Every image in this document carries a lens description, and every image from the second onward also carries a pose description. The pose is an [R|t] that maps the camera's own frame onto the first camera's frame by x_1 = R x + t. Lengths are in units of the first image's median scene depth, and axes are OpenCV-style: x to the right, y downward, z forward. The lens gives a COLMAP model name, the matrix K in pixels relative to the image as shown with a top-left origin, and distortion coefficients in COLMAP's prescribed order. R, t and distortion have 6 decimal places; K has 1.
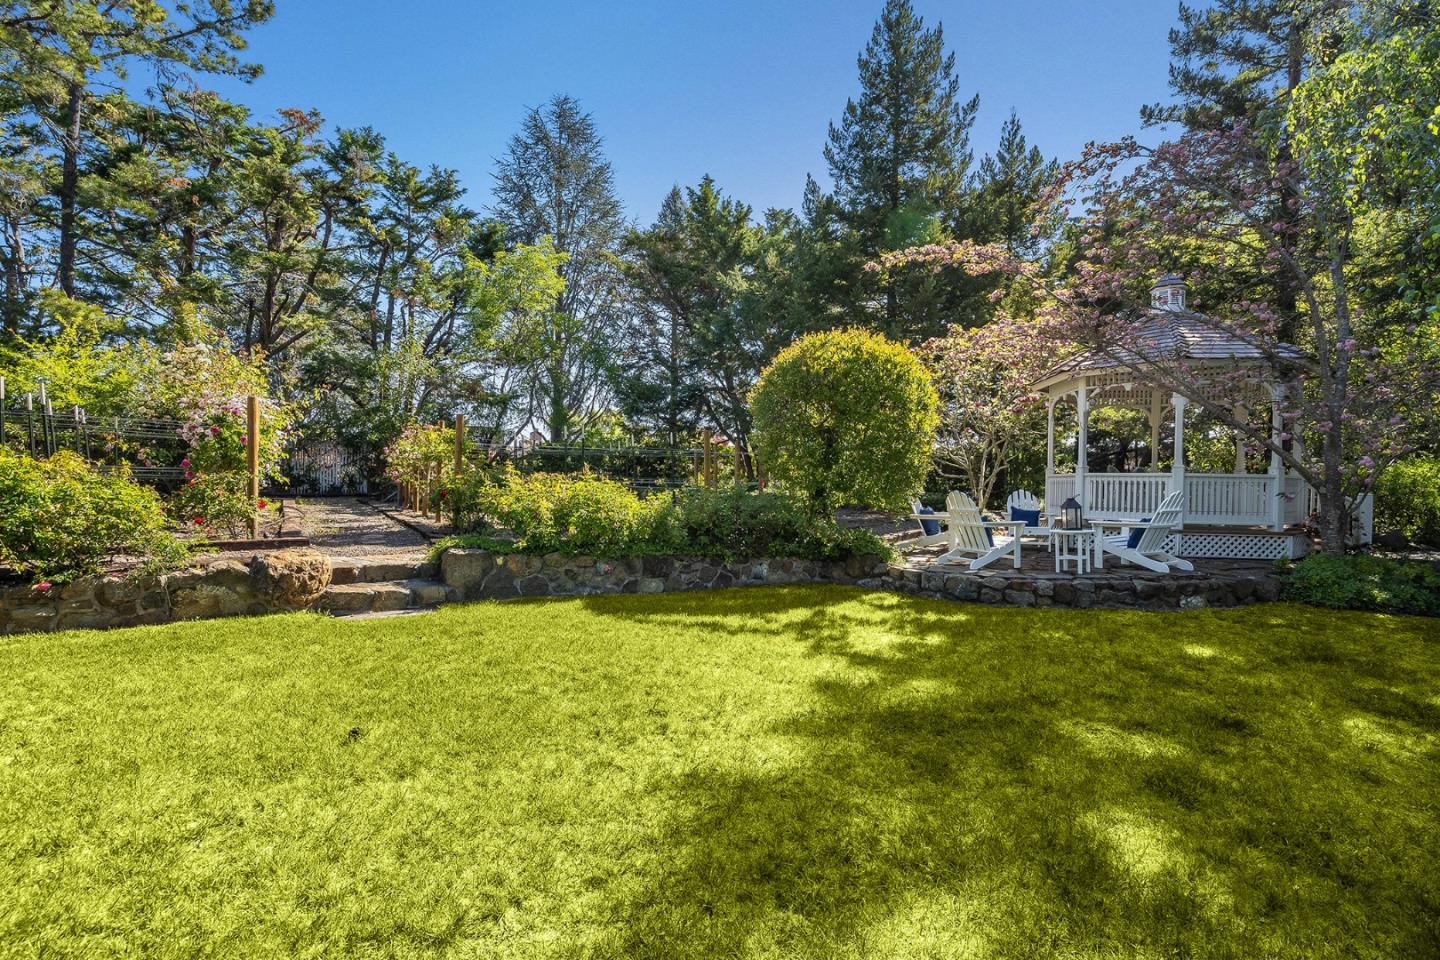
lens RADIAL K [[658.1, 0, 717.3], [0, 658.1, 478.4], [0, 0, 1]] dist [-0.013895, 0.000863]
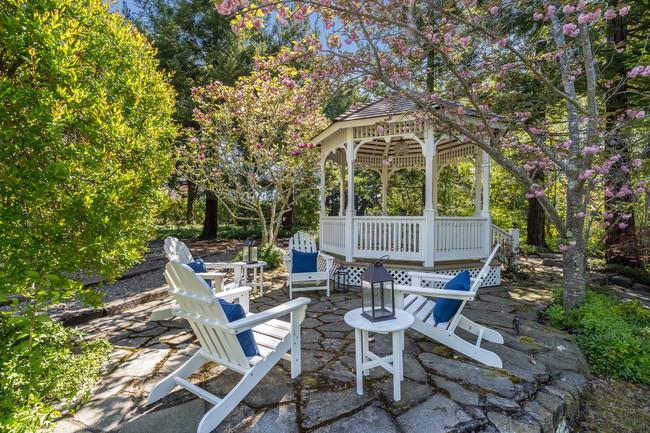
lens RADIAL K [[297.0, 0, 324.7], [0, 297.0, 215.7], [0, 0, 1]] dist [-0.013895, 0.000863]
pose [[0.872896, -0.005760, 0.487872, 0.247676], [0.004582, 0.999983, 0.003609, -0.010030], [-0.487884, -0.000915, 0.872908, 0.527191]]
